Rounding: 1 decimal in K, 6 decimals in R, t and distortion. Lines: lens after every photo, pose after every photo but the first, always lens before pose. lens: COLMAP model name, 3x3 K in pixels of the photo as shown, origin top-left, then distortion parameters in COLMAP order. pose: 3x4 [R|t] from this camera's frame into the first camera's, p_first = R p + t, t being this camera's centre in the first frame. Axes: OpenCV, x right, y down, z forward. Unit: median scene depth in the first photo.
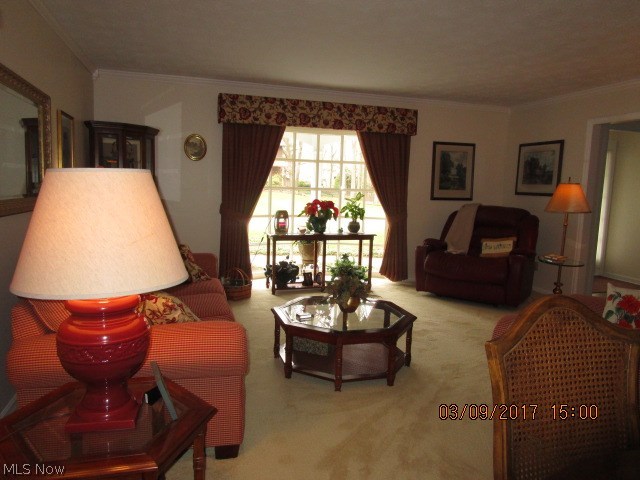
lens RADIAL K [[454.5, 0, 320.0], [0, 454.5, 240.0], [0, 0, 1]] dist [-0.034264, 0.005273]
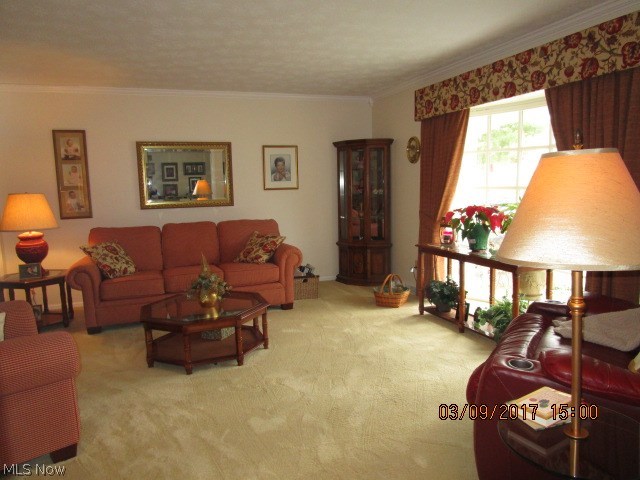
lens RADIAL K [[454.5, 0, 320.0], [0, 454.5, 240.0], [0, 0, 1]] dist [-0.034264, 0.005273]
pose [[0.063889, 0.111305, -0.991731, 0.694313], [-0.027368, 0.993582, 0.109750, -0.103509], [0.997582, 0.020130, 0.066525, 0.691356]]
